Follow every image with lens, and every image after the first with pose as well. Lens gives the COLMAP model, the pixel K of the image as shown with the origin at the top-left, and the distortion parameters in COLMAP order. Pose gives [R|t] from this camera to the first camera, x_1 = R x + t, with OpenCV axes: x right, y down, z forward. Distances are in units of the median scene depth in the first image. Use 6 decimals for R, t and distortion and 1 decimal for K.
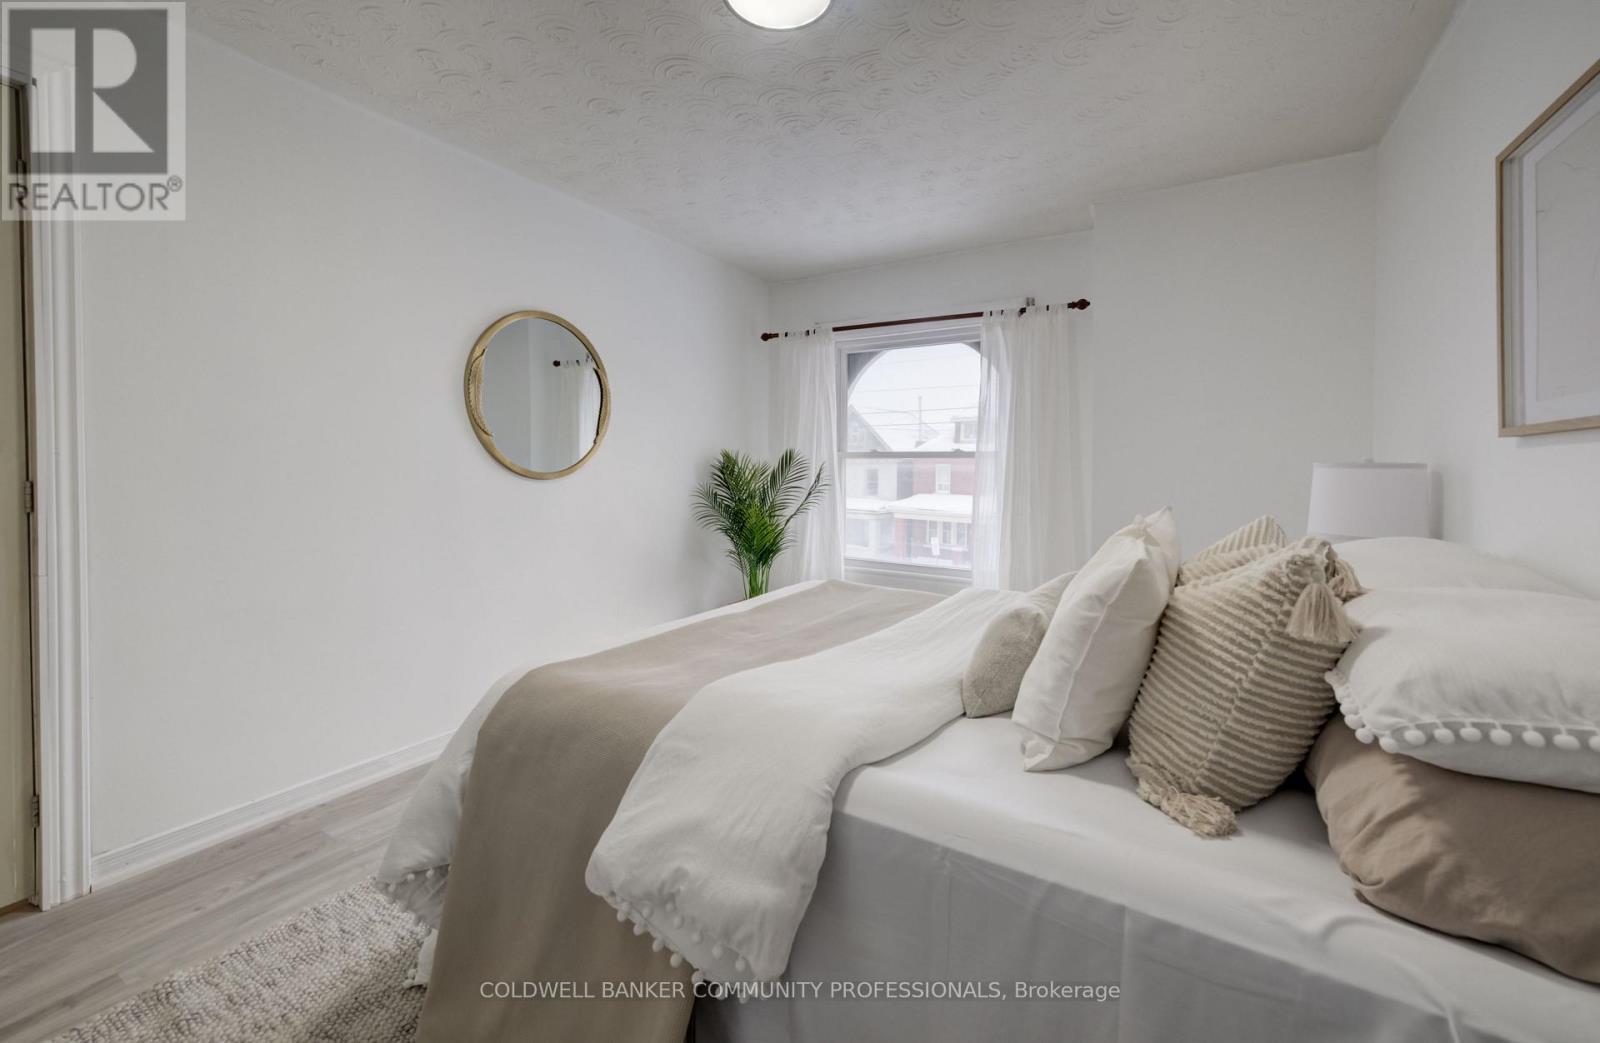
lens RADIAL K [[637.7, 0, 790.9], [0, 637.7, 497.9], [0, 0, 1]] dist [-0.001263, -0.000194]
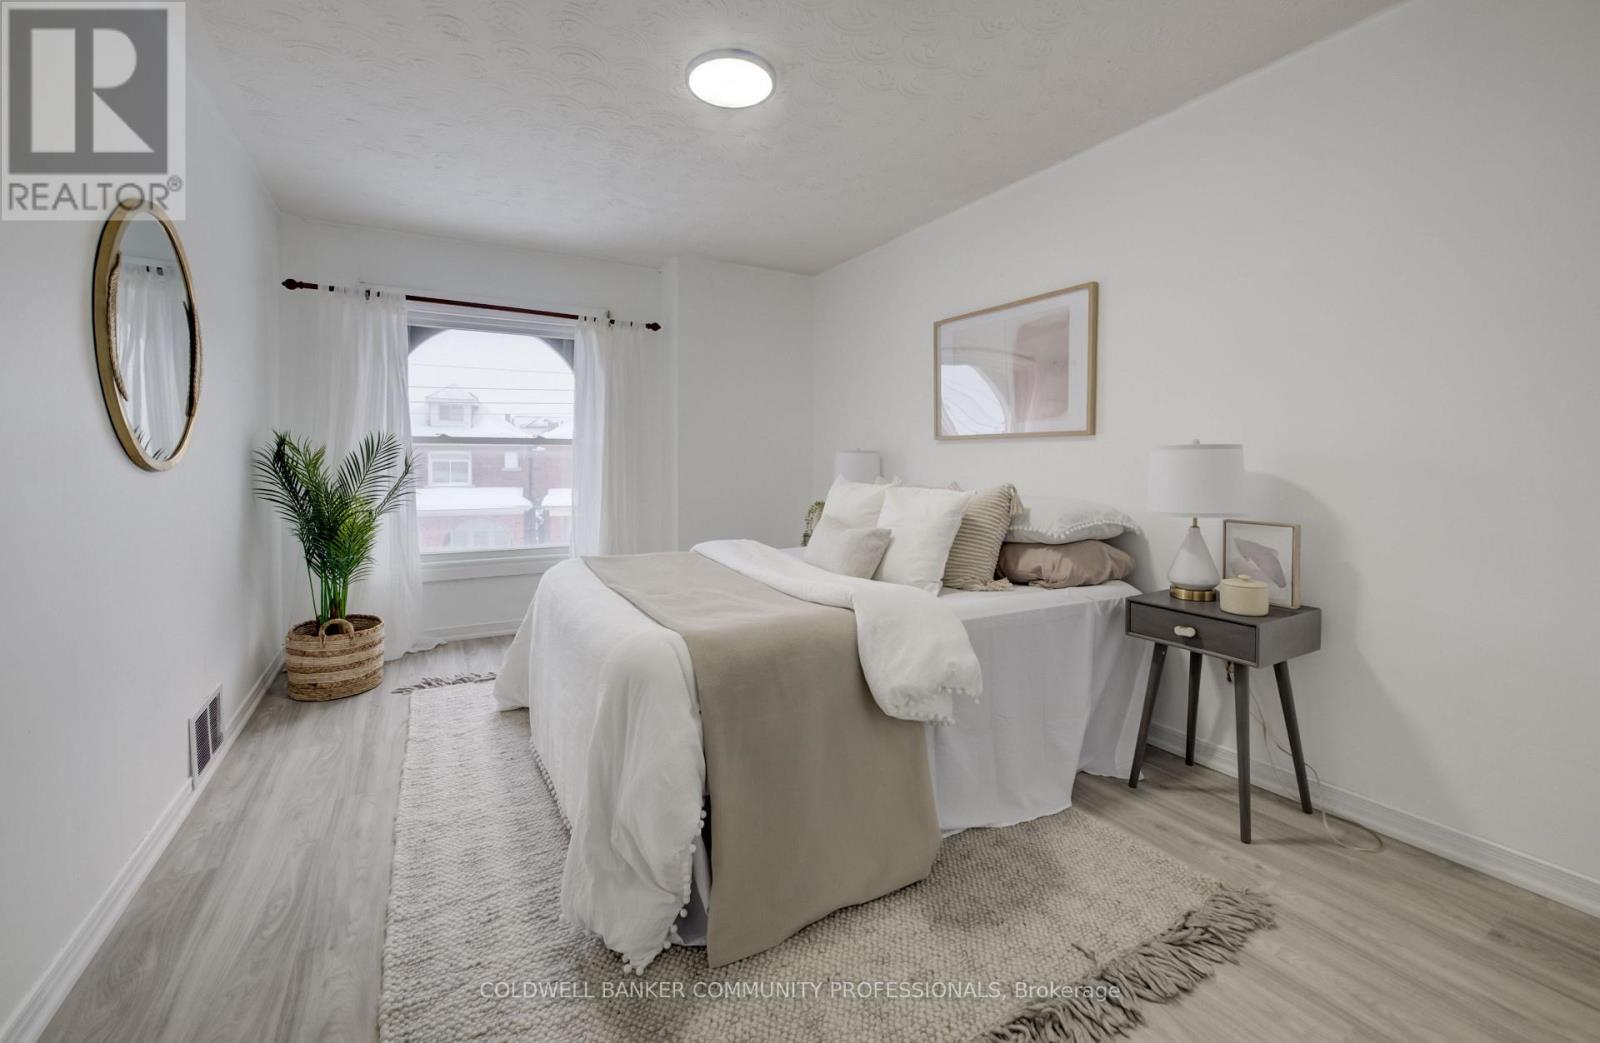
lens RADIAL K [[637.7, 0, 790.9], [0, 637.7, 497.9], [0, 0, 1]] dist [-0.001263, -0.000194]
pose [[0.496441, -0.060568, 0.865955, -0.477829], [0.042747, 0.998058, 0.045302, -0.003704], [-0.867017, 0.014527, 0.498066, 0.107487]]
